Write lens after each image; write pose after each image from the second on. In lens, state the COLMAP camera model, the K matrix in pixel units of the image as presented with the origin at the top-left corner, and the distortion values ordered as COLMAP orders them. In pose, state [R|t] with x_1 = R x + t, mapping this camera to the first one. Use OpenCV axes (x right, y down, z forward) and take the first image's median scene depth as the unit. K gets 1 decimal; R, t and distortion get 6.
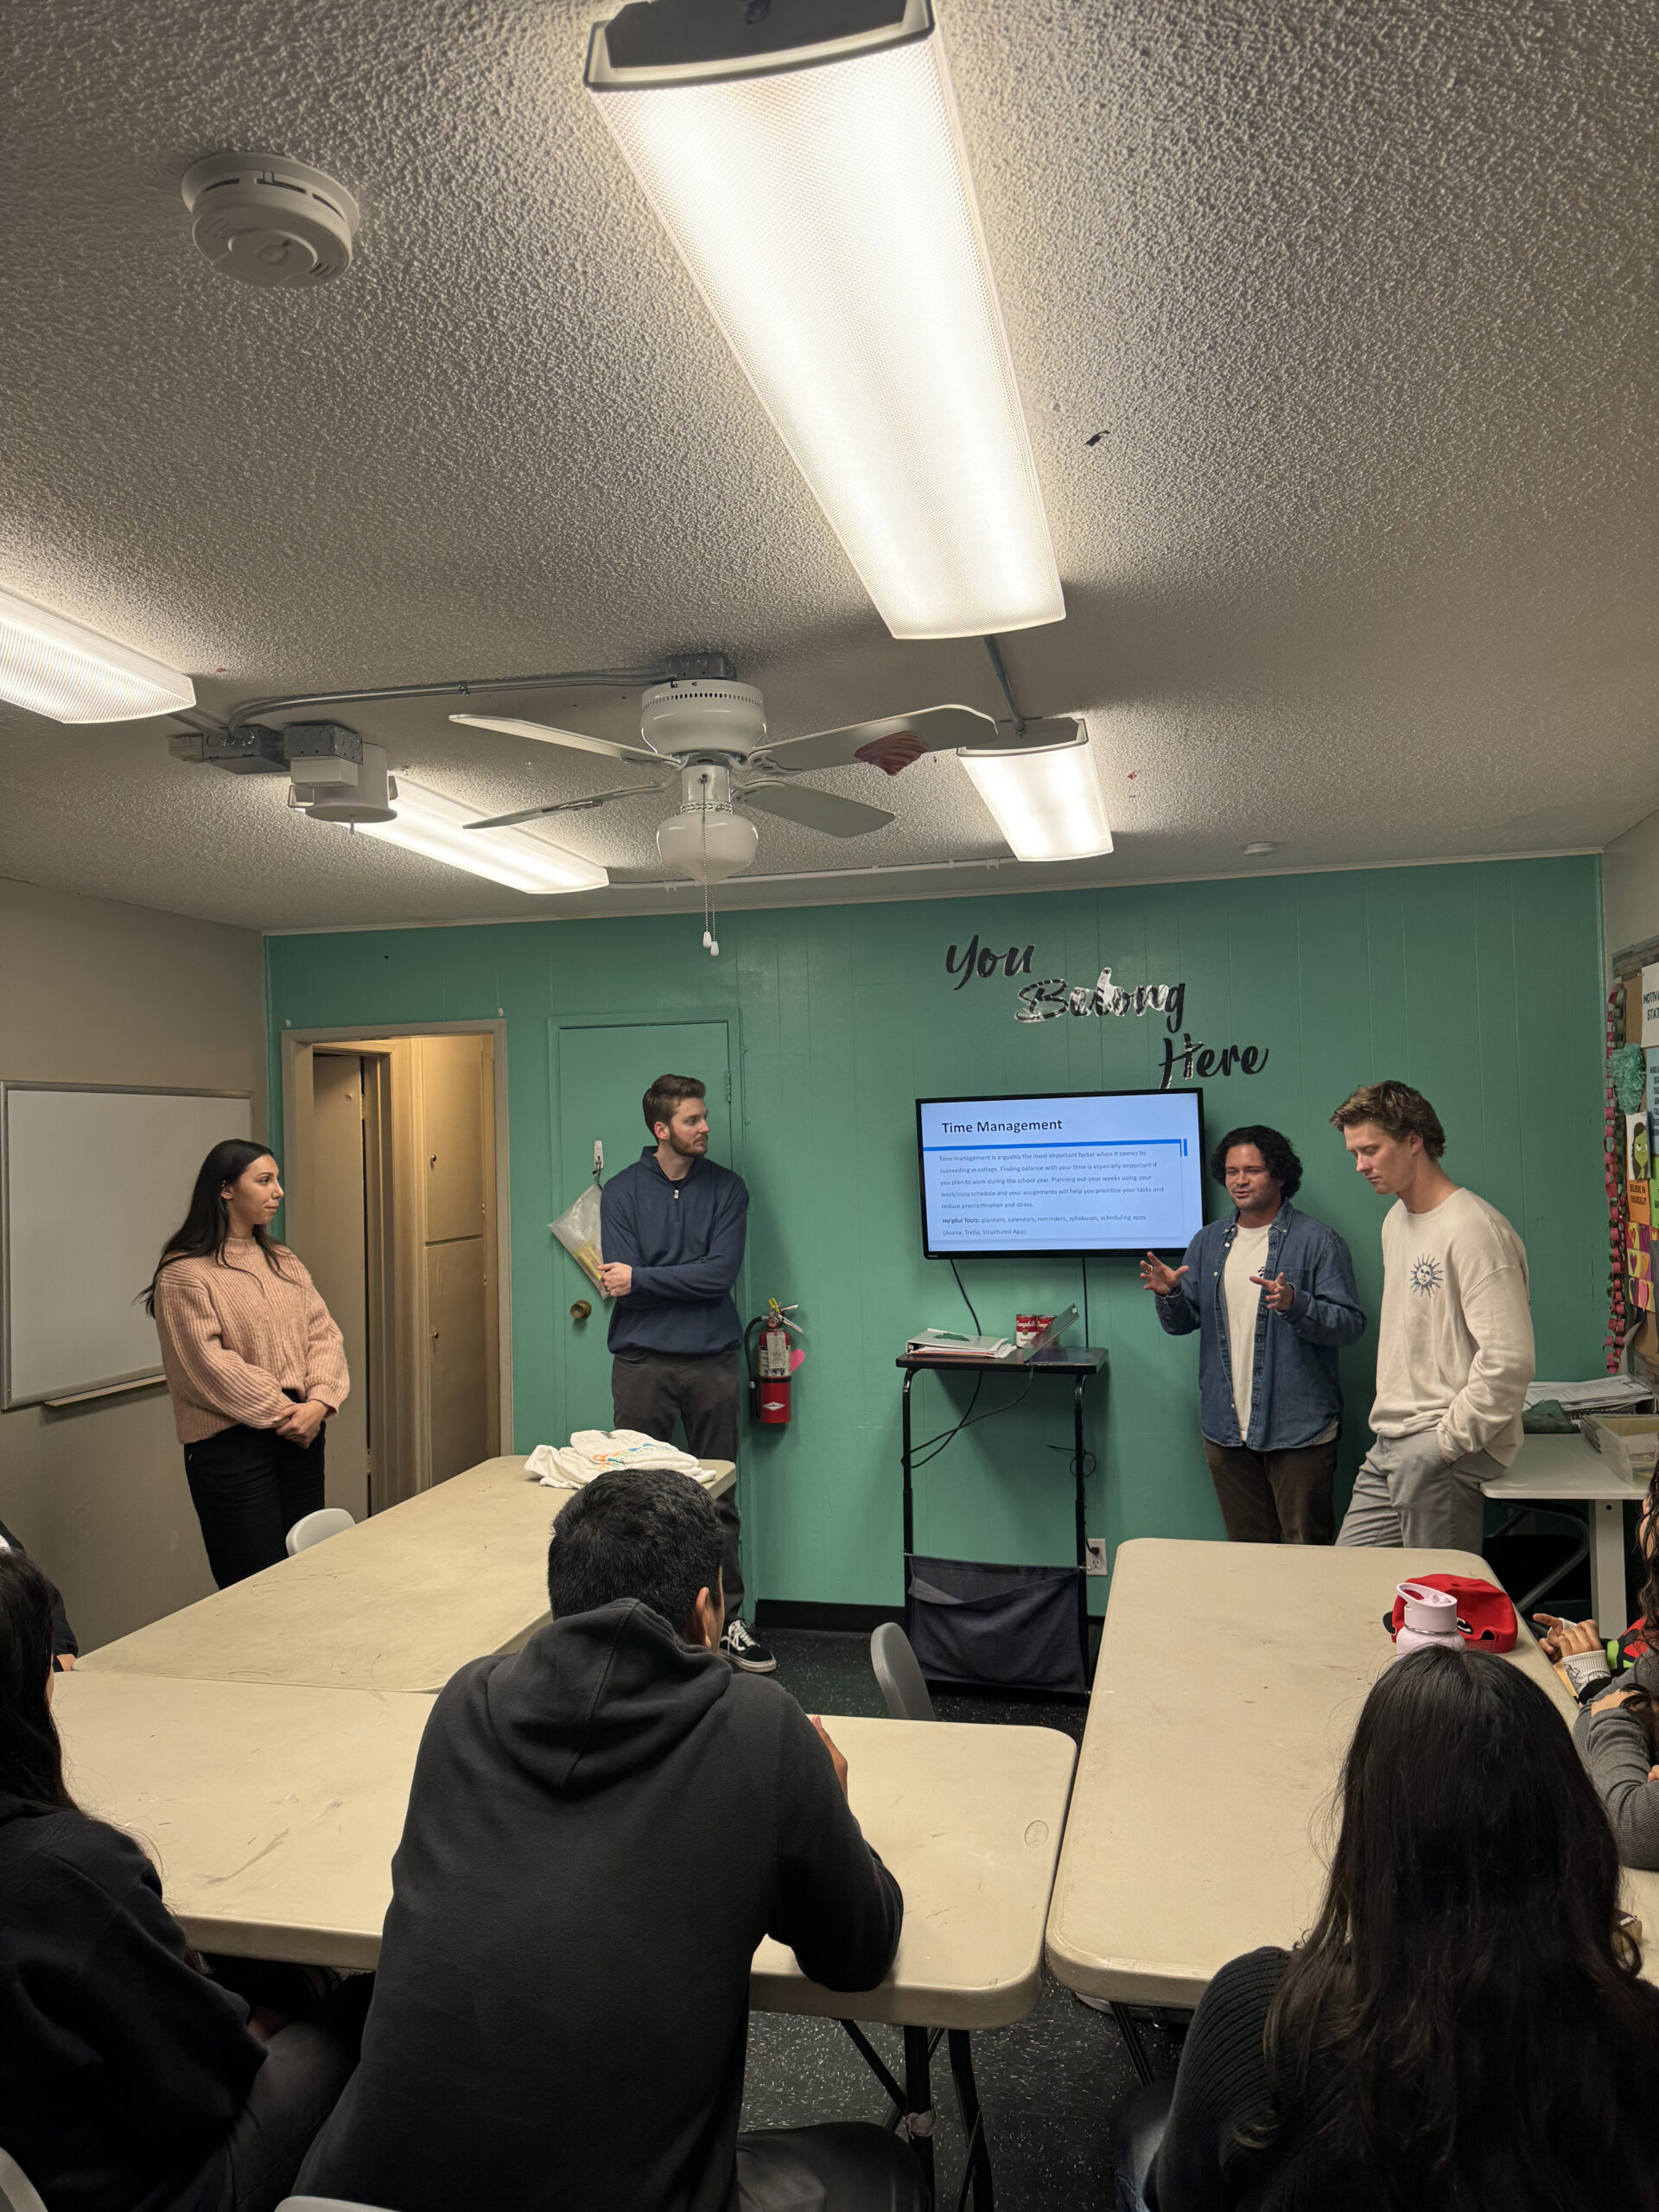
lens RADIAL K [[1542.5, 0, 817.2], [0, 1542.5, 1091.7], [0, 0, 1]] dist [0.034802, -0.049166]
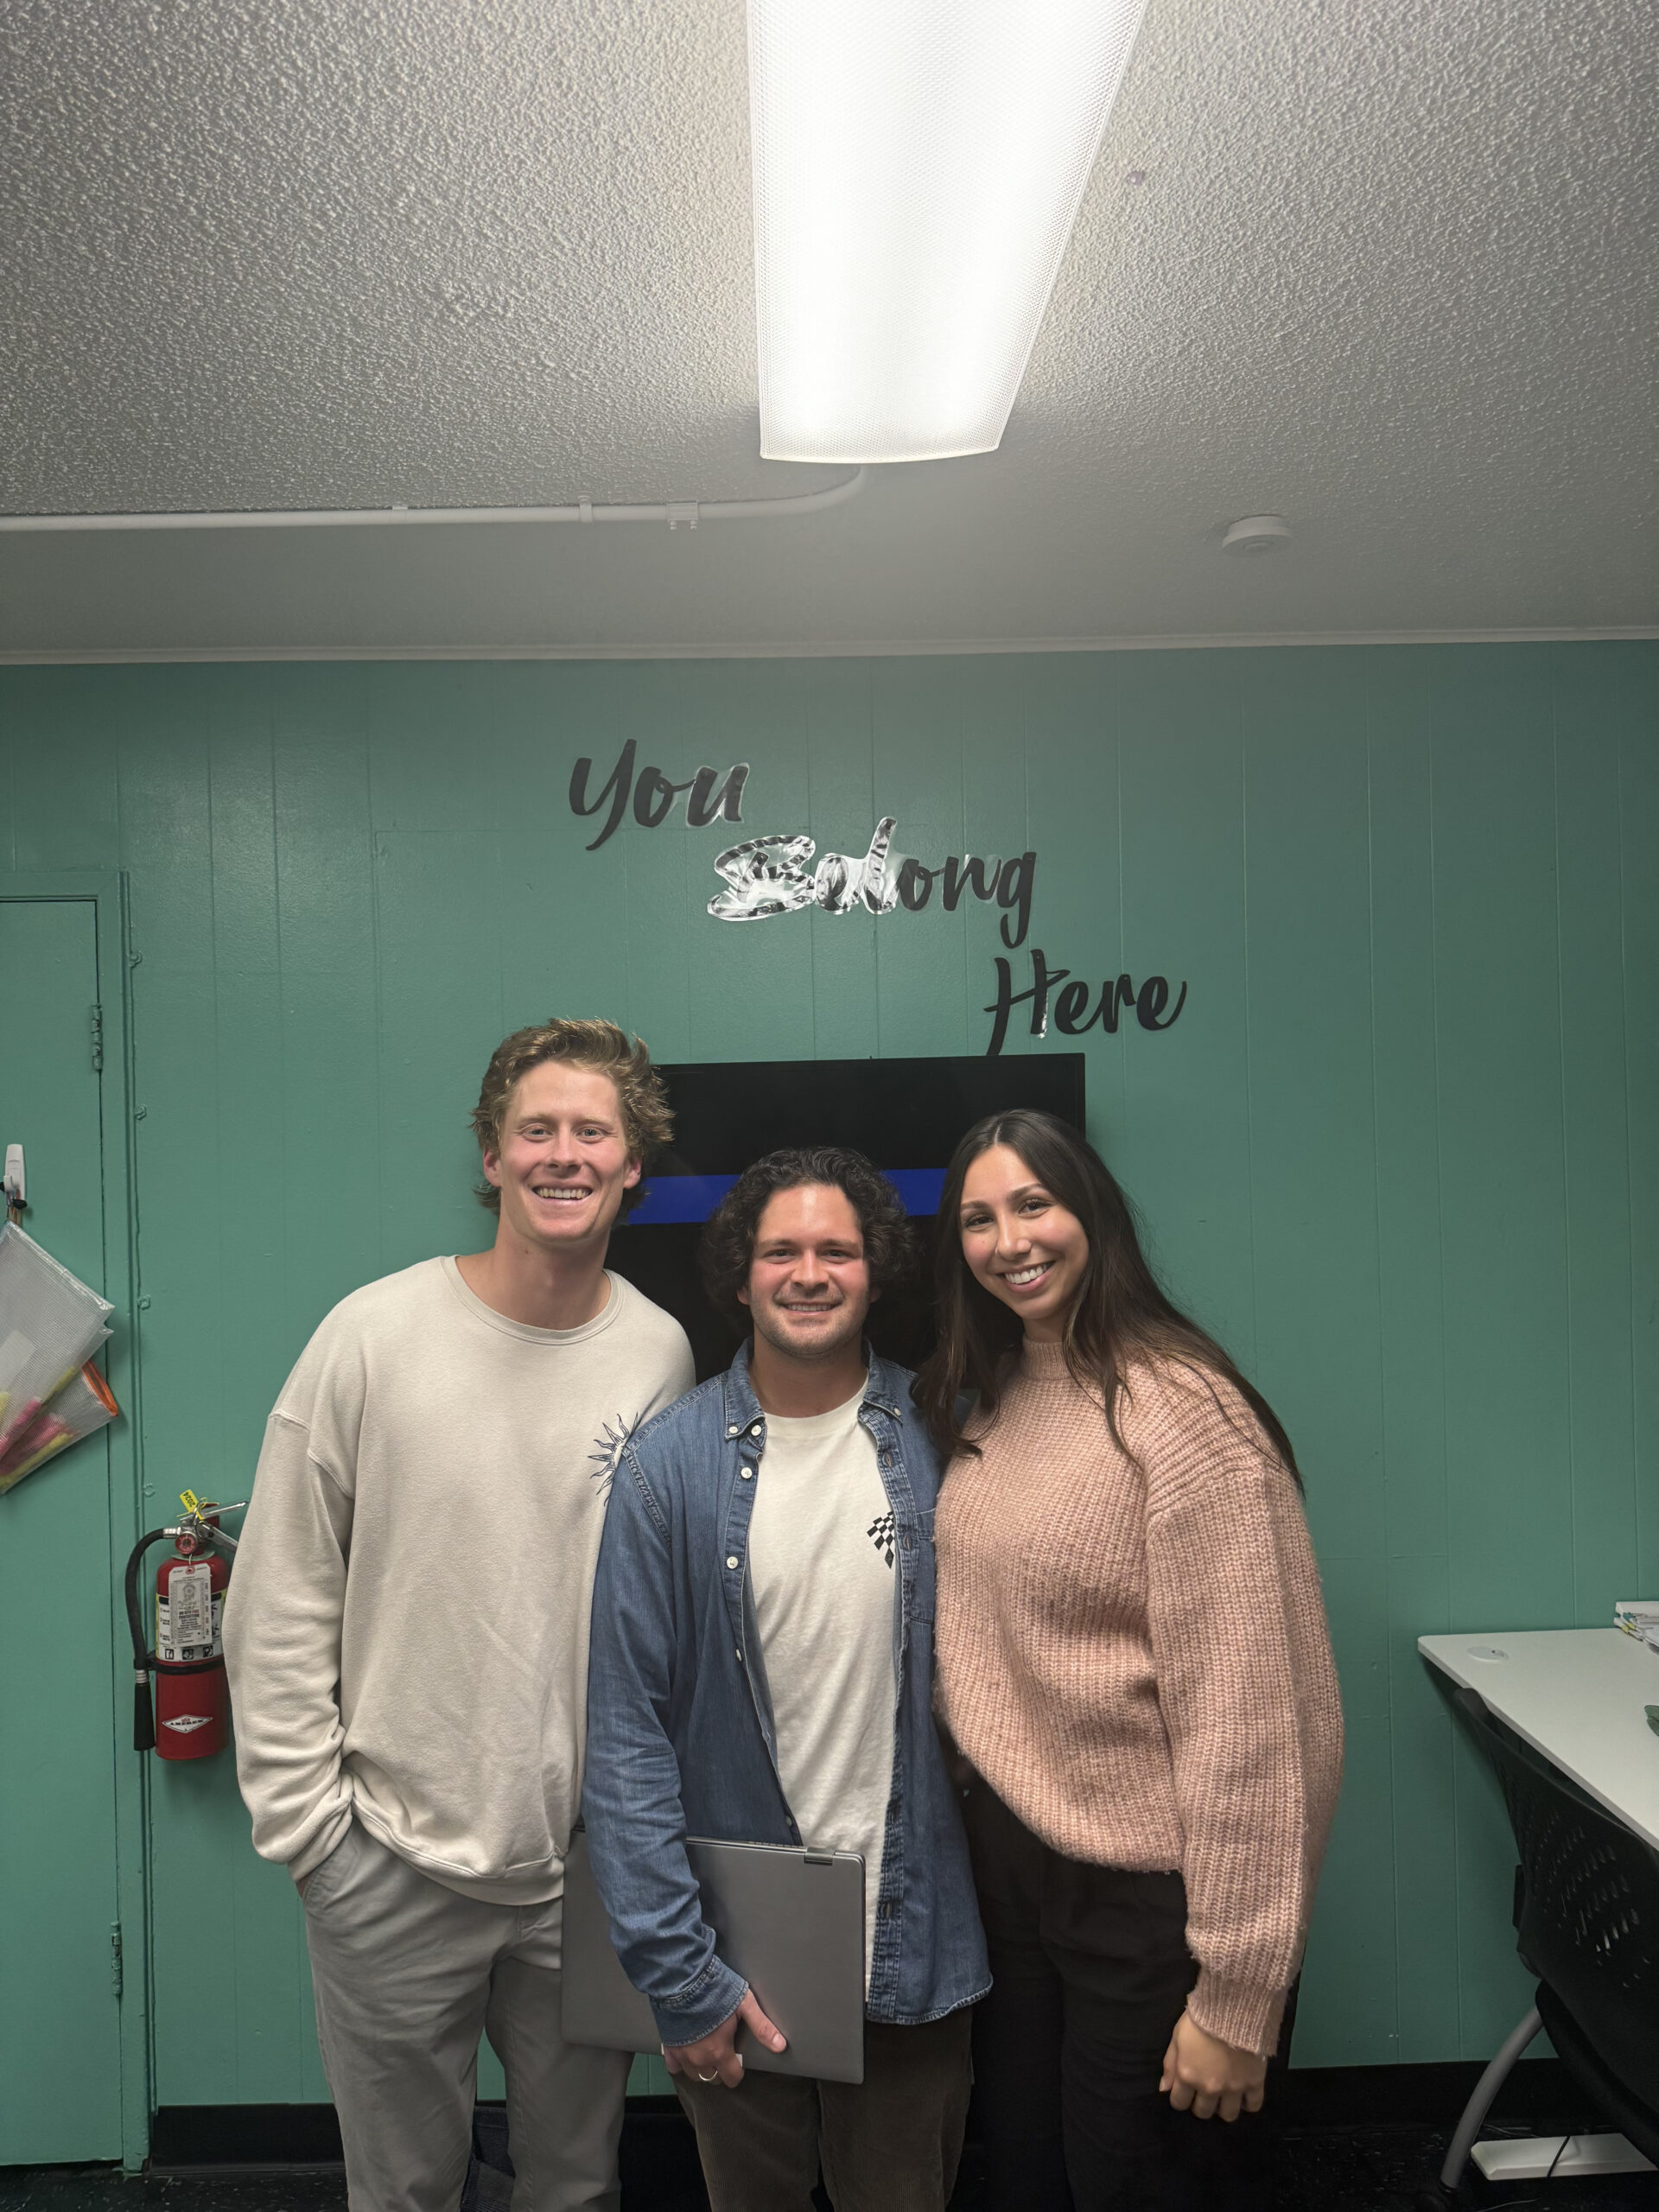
lens RADIAL K [[1575.4, 0, 827.7], [0, 1575.4, 1111.1], [0, 0, 1]] dist [0.076354, 0.002379]
pose [[0.968578, 0.004732, 0.248666, 0.059240], [-0.013514, 0.999343, 0.033620, -0.000577], [-0.248344, -0.035924, 0.968006, 0.757231]]
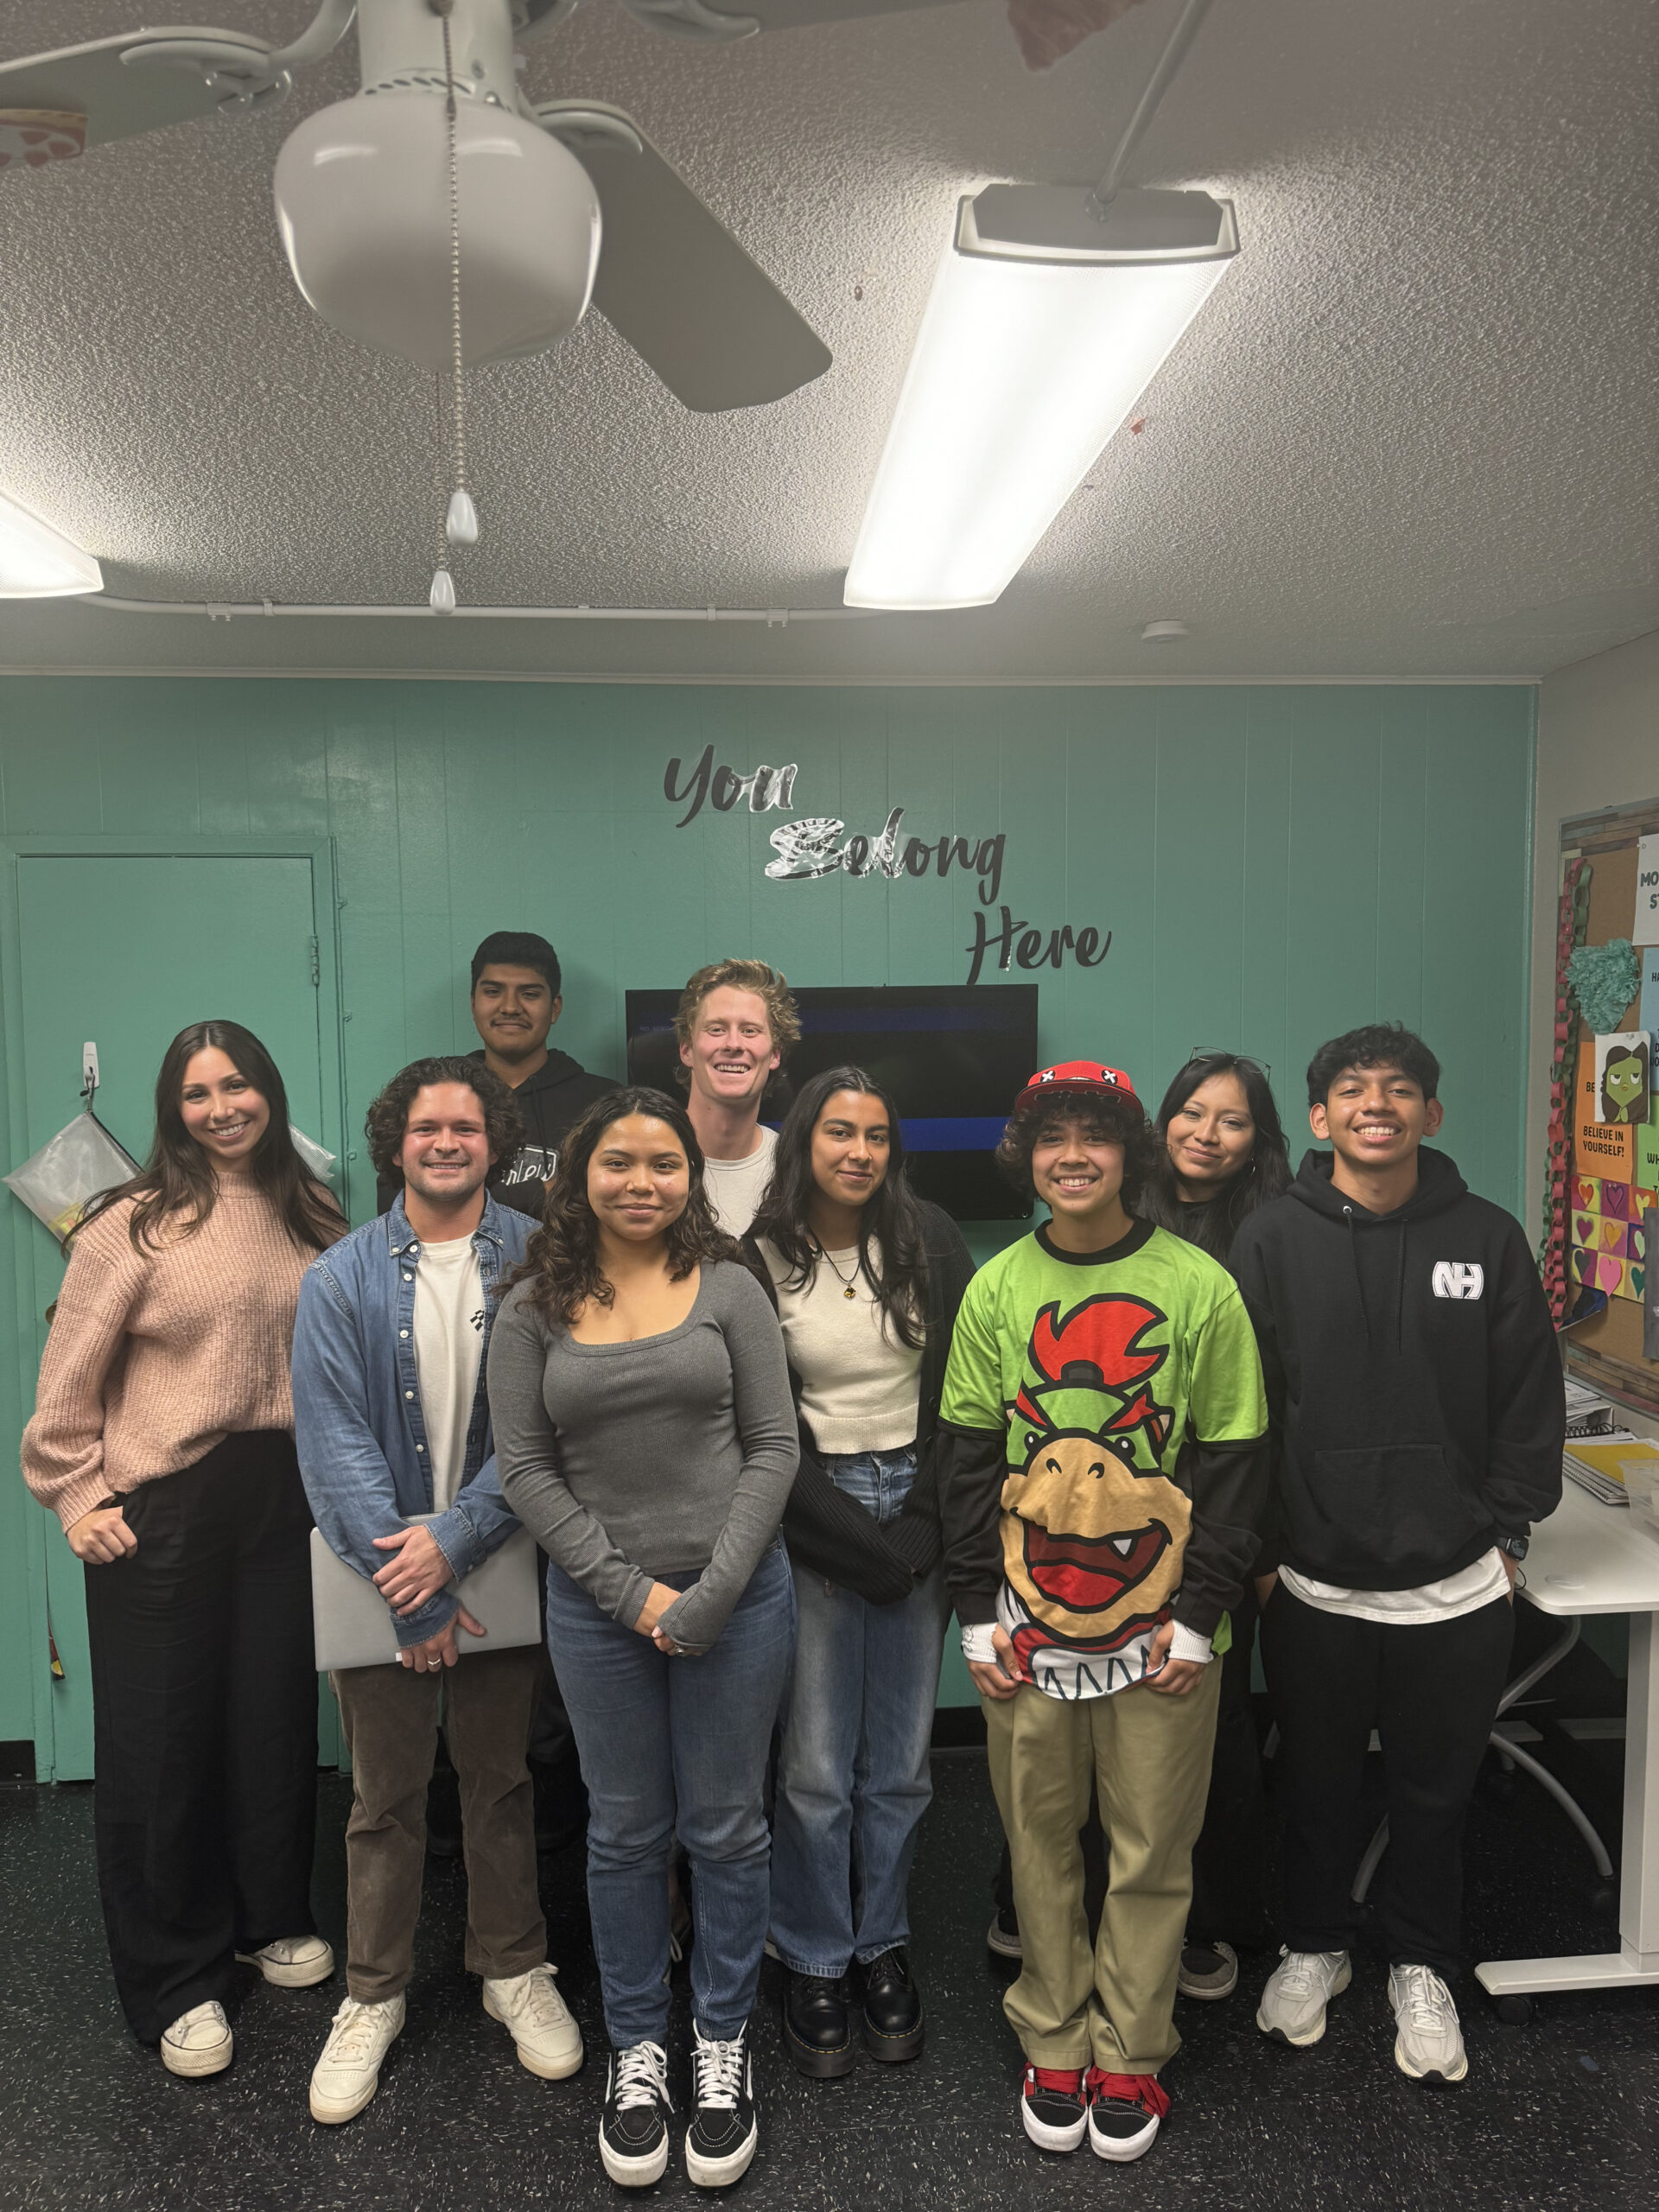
lens RADIAL K [[1542.5, 0, 850.3], [0, 1542.5, 1121.5], [0, 0, 1]] dist [0.034802, -0.049166]
pose [[0.950269, -0.001149, 0.311428, -0.074668], [-0.028695, 0.995416, 0.091230, -0.002960], [-0.310105, -0.095629, 0.945880, 0.514669]]
